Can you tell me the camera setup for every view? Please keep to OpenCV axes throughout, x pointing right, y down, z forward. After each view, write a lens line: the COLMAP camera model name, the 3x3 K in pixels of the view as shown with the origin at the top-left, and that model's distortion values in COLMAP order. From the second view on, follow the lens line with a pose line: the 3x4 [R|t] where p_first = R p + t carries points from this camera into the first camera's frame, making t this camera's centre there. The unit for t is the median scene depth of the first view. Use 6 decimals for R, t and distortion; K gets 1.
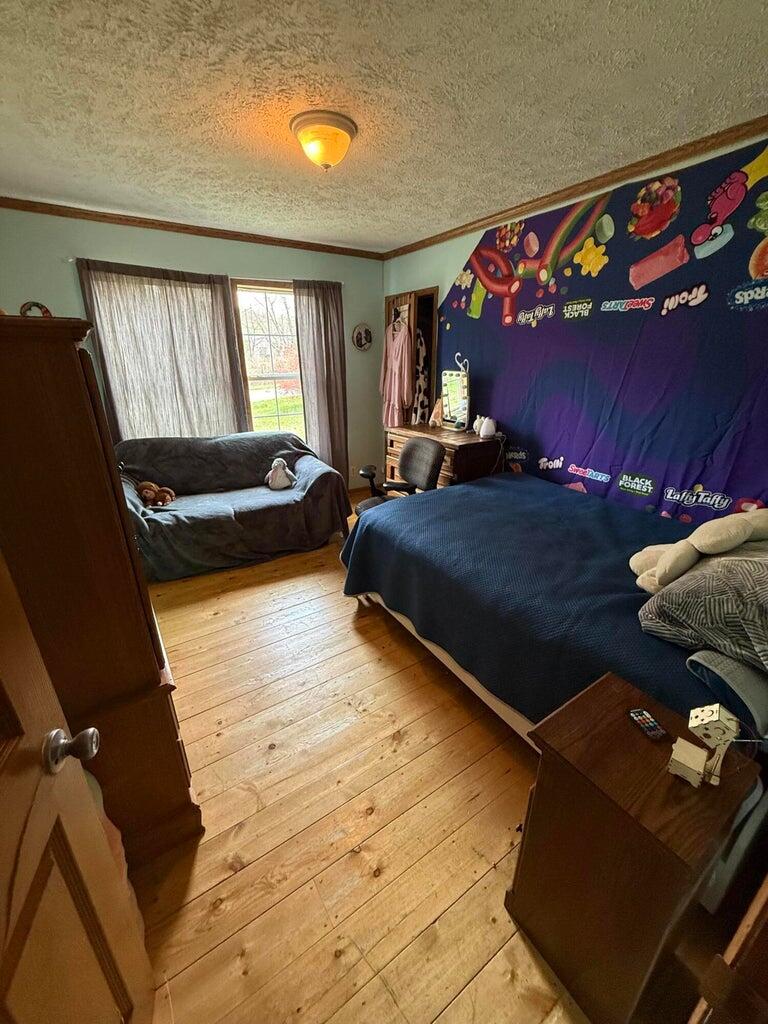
lens RADIAL K [[407.1, 0, 383.1], [0, 407.1, 511.4], [0, 0, 1]] dist [0.000075, -0.000164]
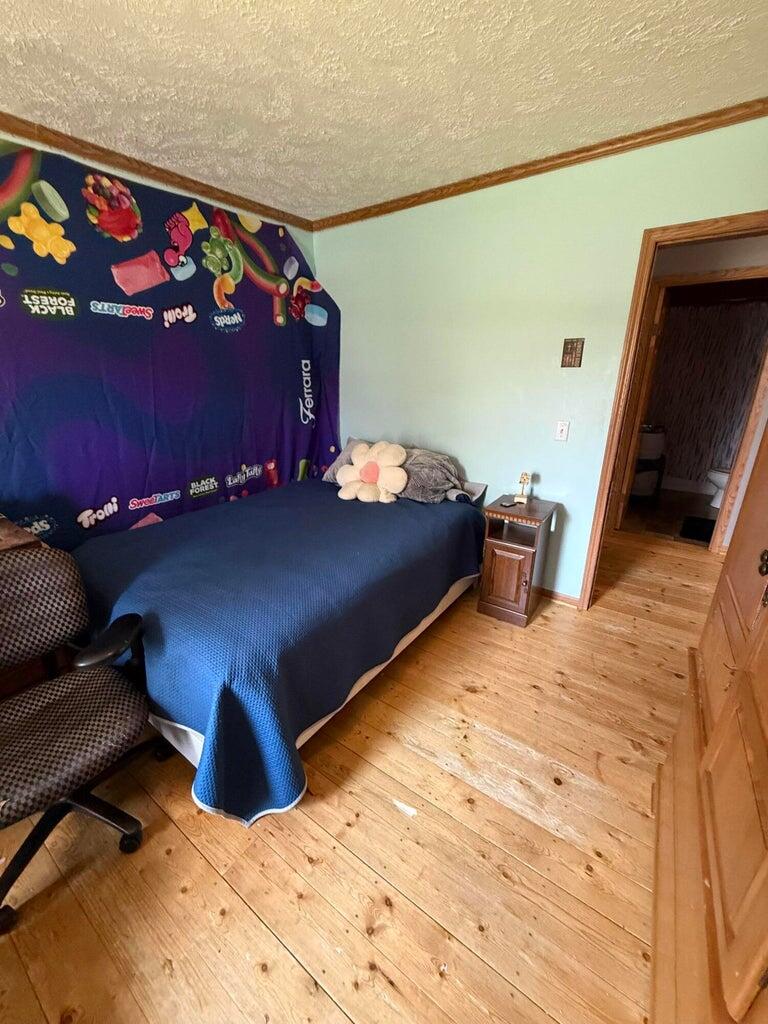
lens RADIAL K [[403.9, 0, 383.5], [0, 403.9, 513.4], [0, 0, 1]] dist [-0.001329, 0.000219]
pose [[-0.371305, -0.311349, 0.874754, -0.537627], [0.350760, 0.825261, 0.442620, -0.336635], [-0.859709, 0.471175, -0.197215, 0.909703]]
